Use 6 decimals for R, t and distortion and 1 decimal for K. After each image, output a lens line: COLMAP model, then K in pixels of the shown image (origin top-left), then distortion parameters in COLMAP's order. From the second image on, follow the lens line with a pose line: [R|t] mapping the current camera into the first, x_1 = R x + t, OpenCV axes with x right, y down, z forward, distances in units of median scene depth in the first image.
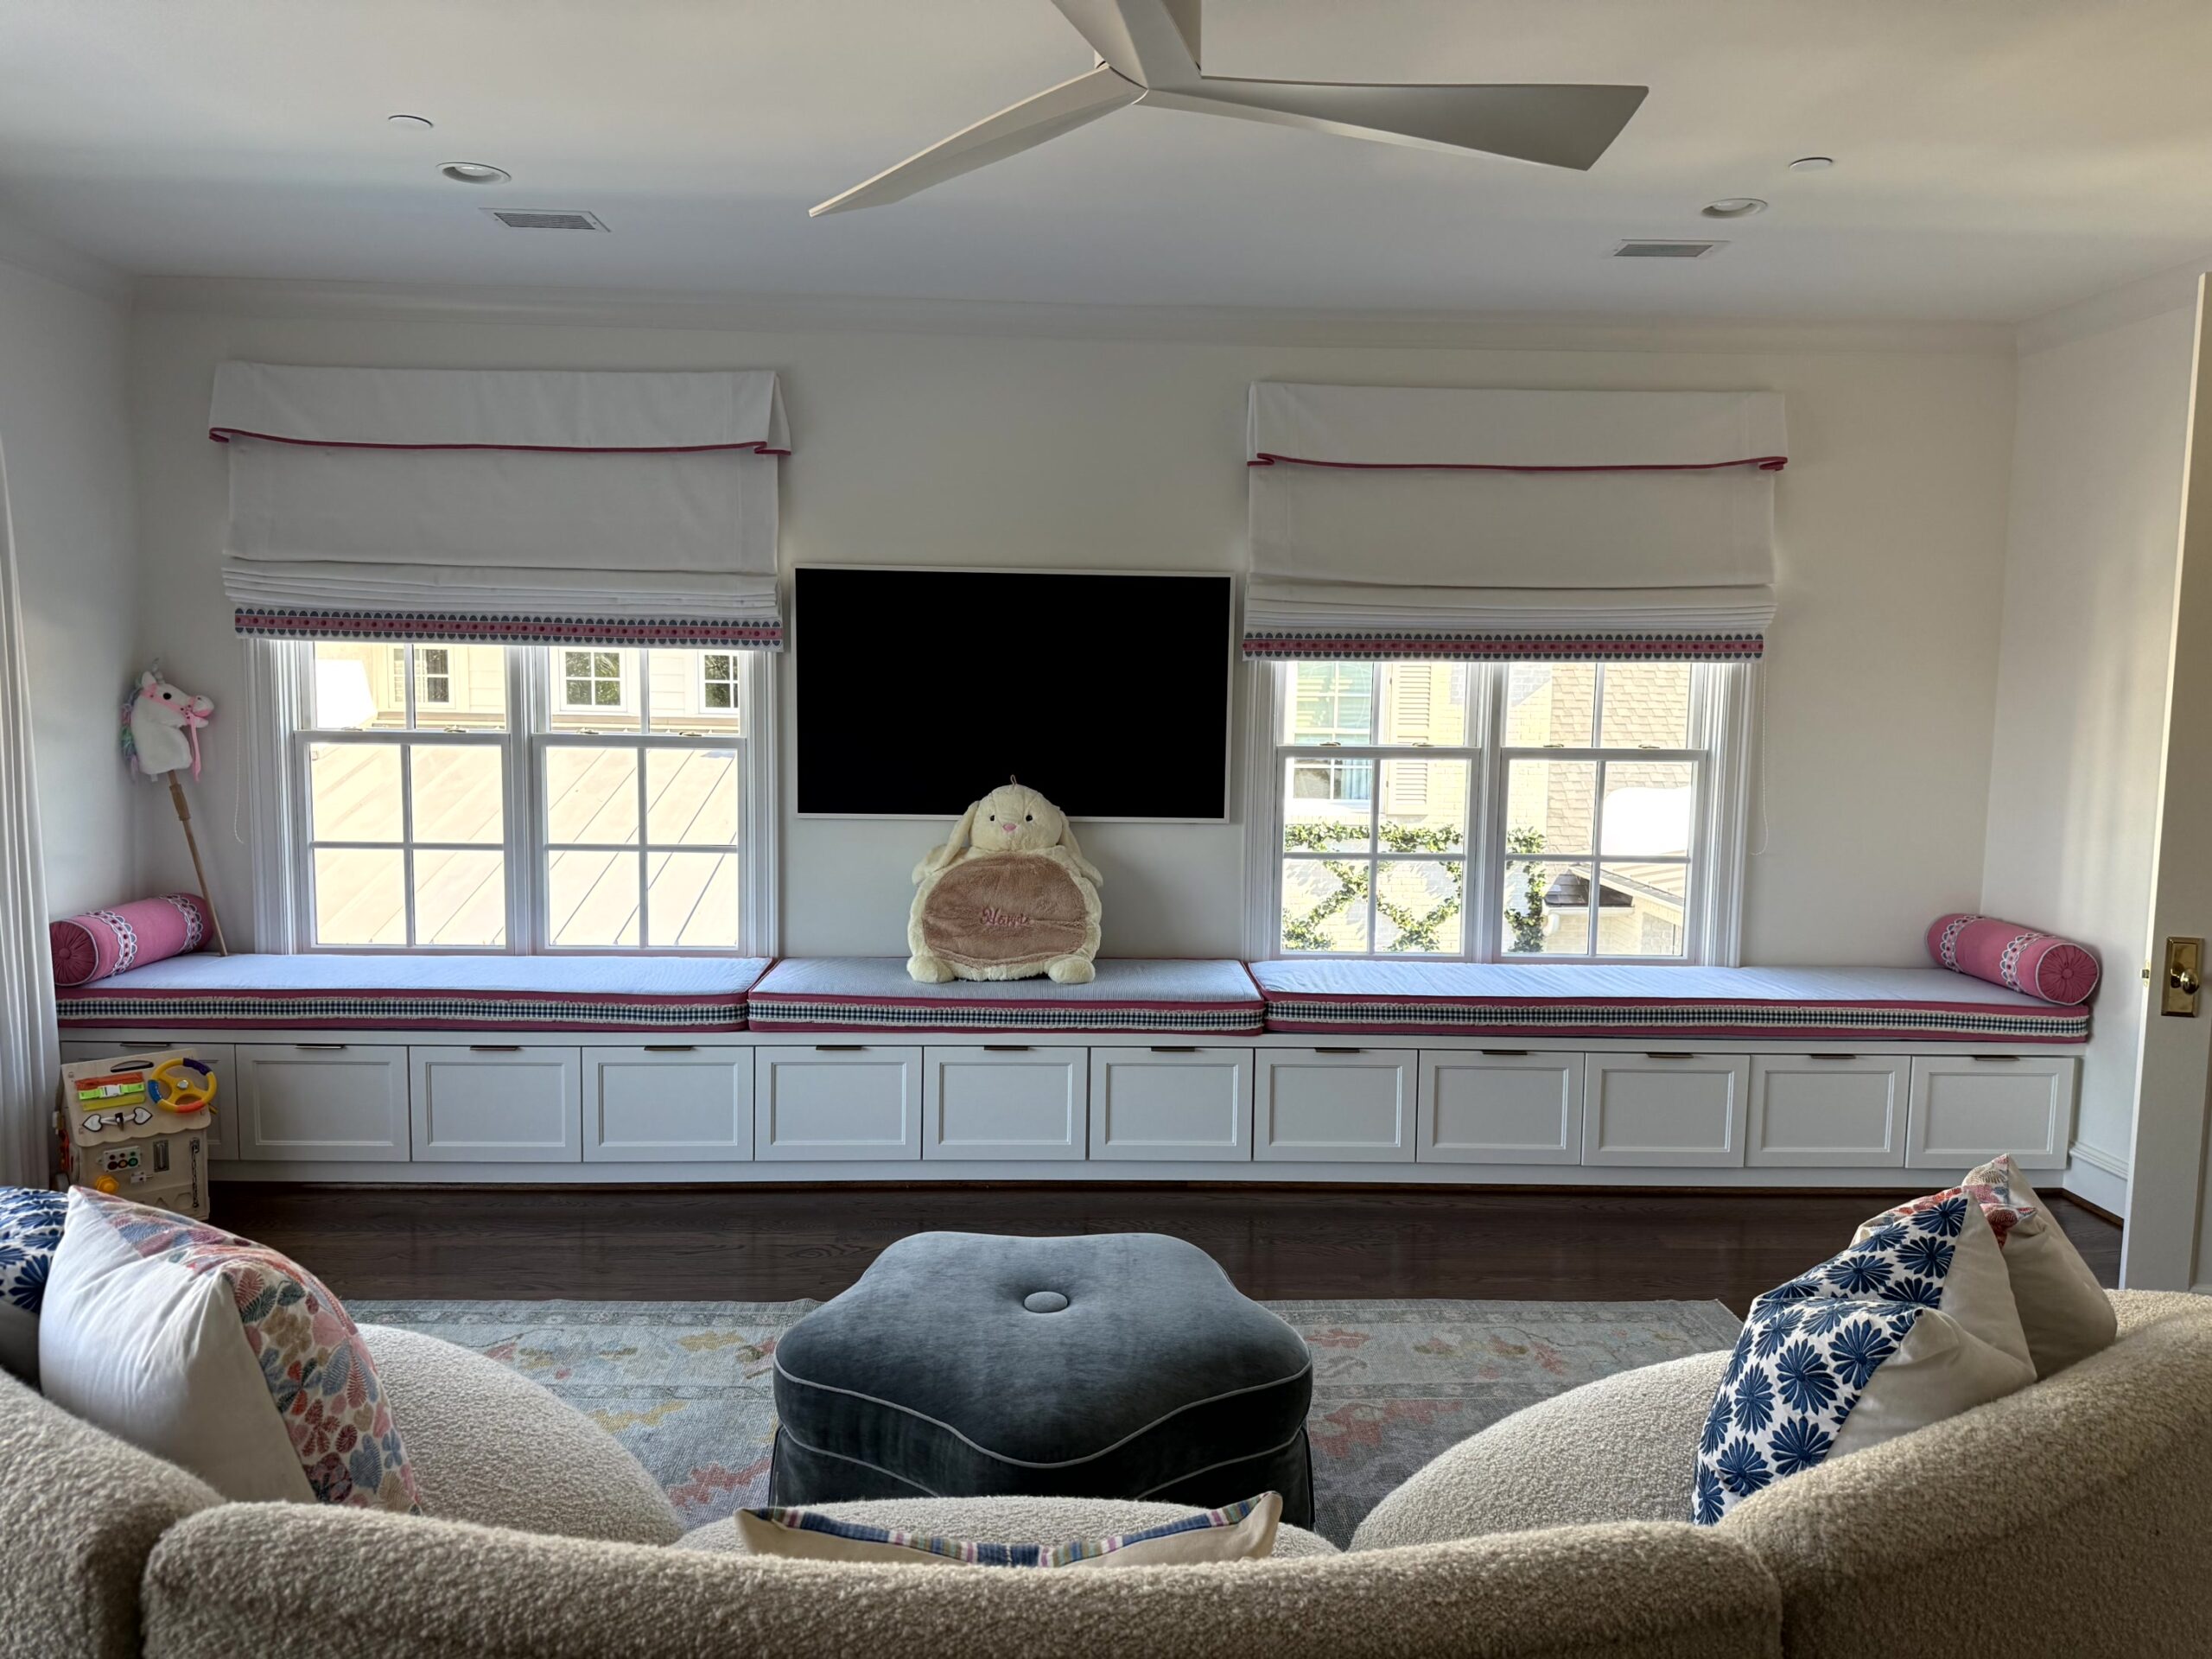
lens RADIAL K [[1561.5, 0, 1100.4], [0, 1561.5, 833.1], [0, 0, 1]] dist [0.030537, -0.033642]
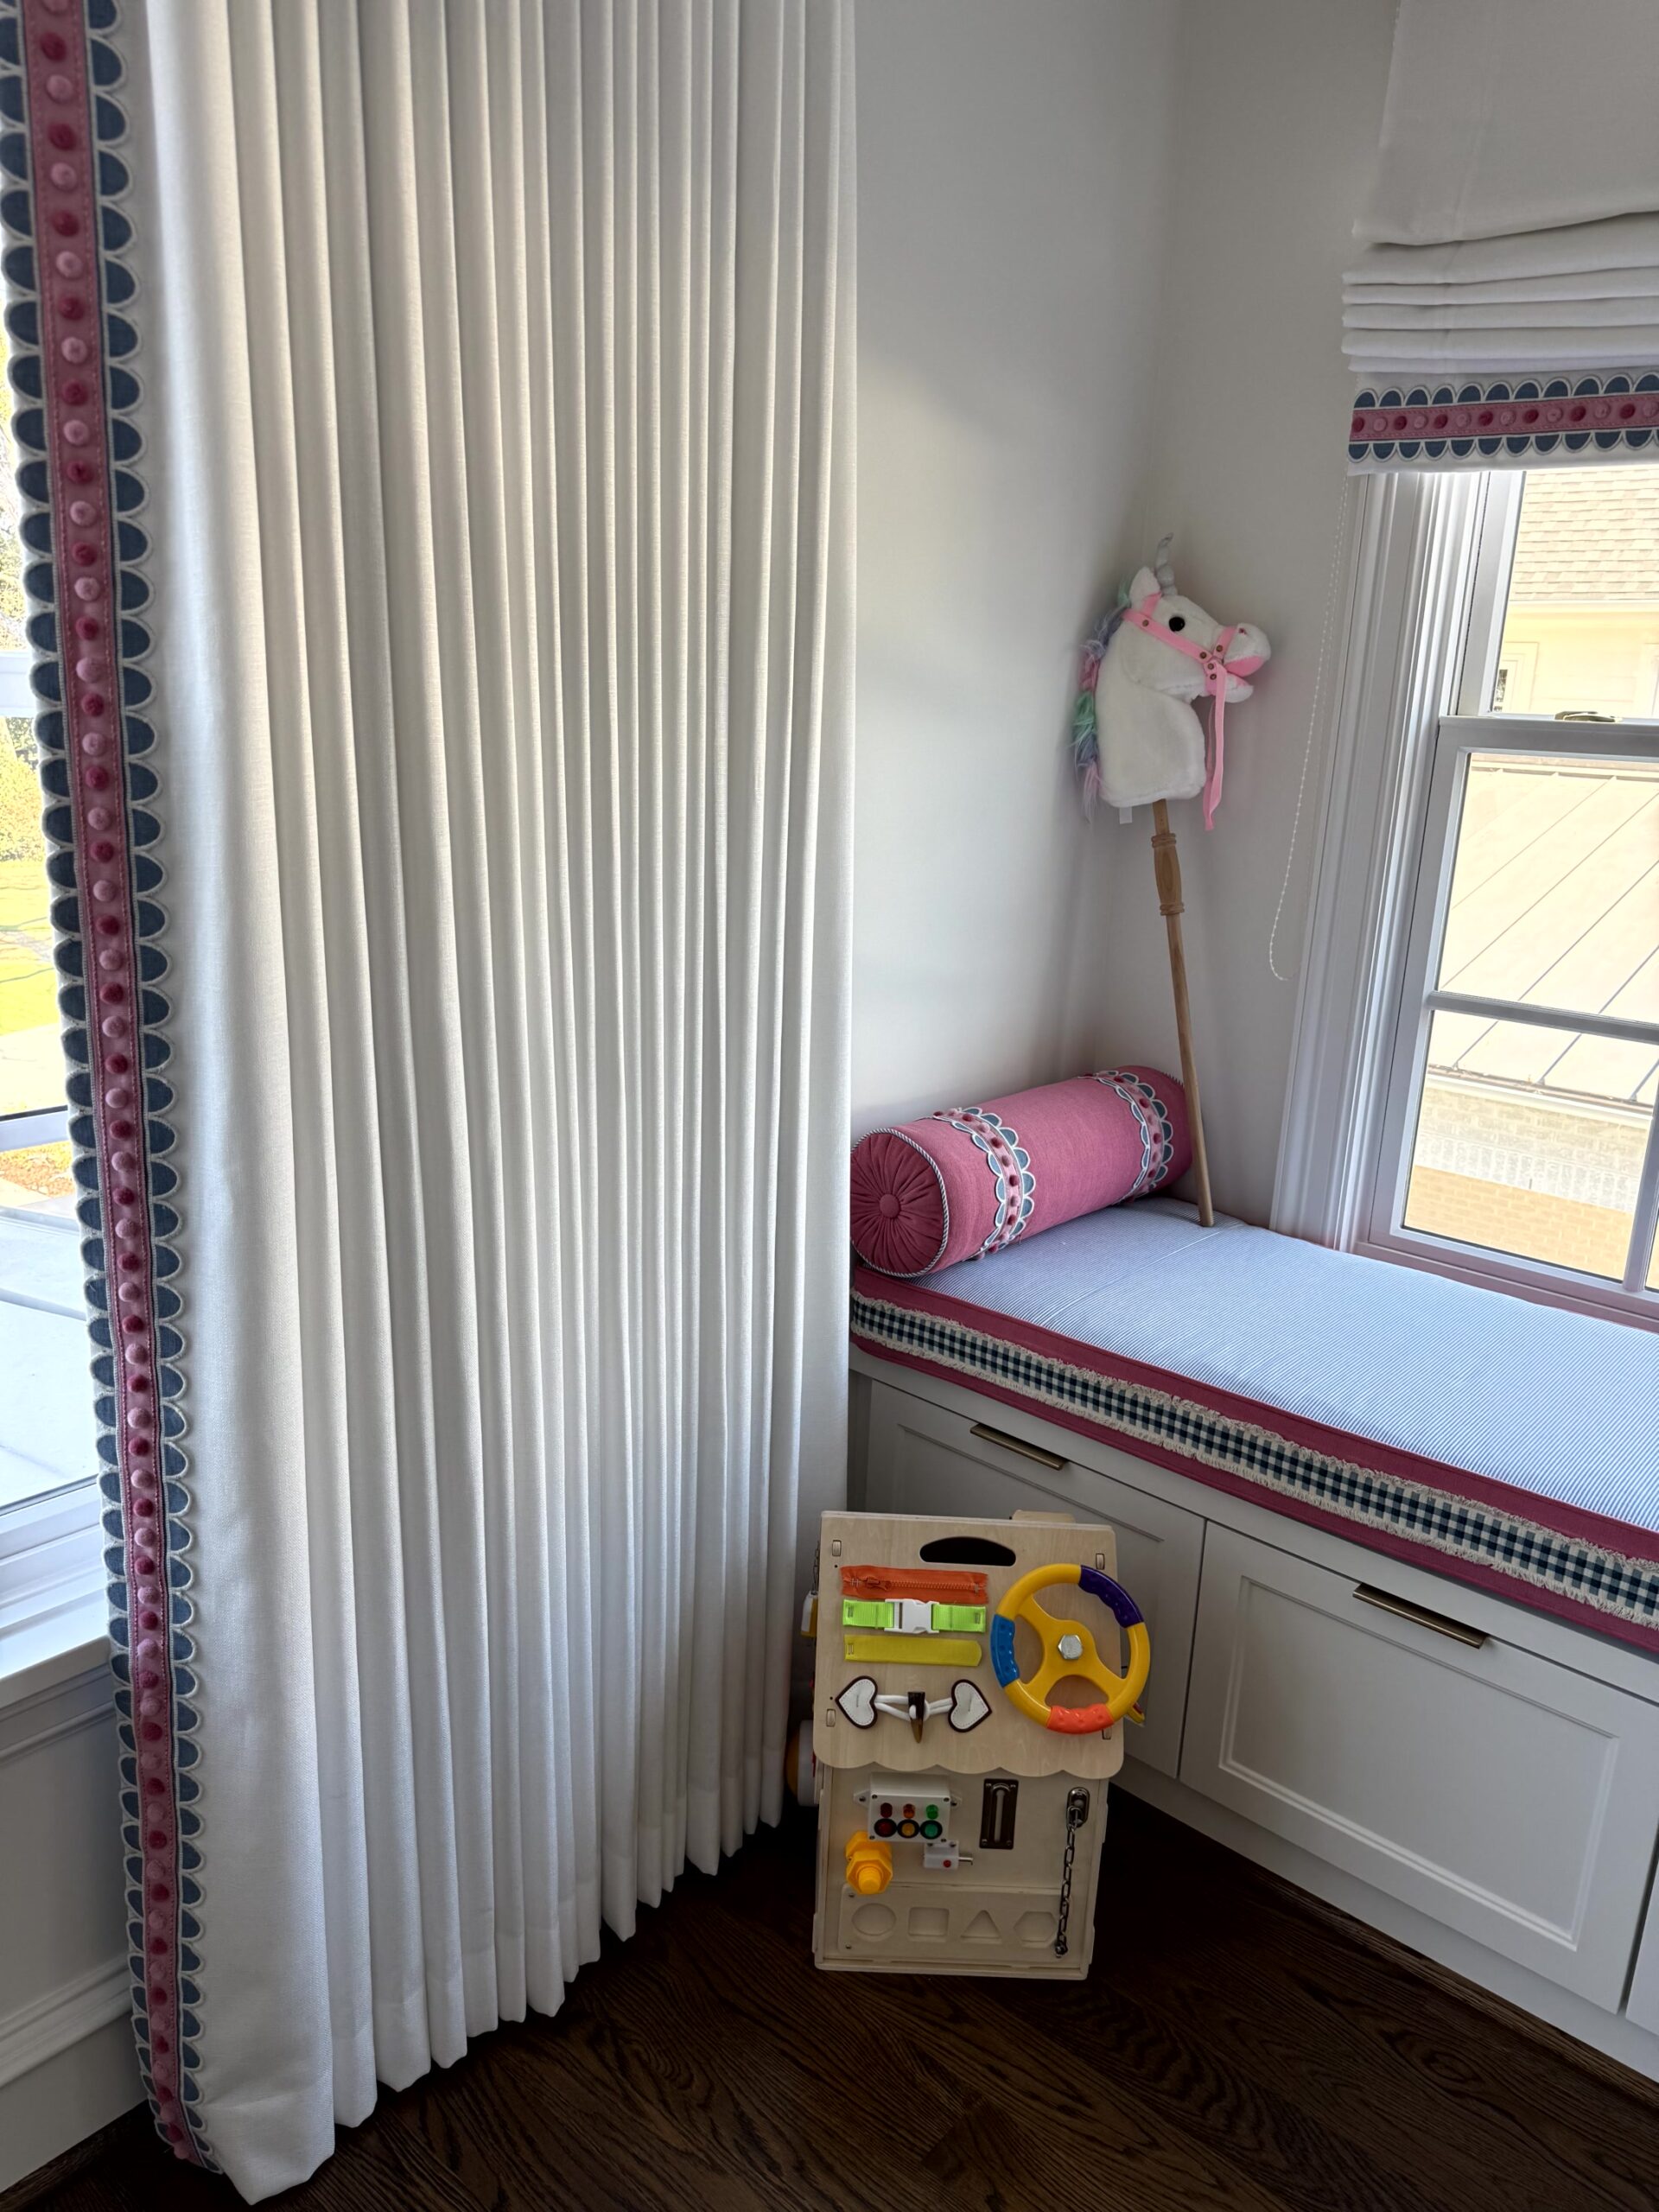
lens RADIAL K [[1561.5, 0, 824.4], [0, 1561.5, 1114.3], [0, 0, 1]] dist [0.030537, -0.033642]
pose [[0.731111, 0.189039, -0.655547, -0.379975], [-0.097428, 0.979928, 0.173921, -0.021895], [0.675266, -0.063287, 0.734854, 0.649907]]
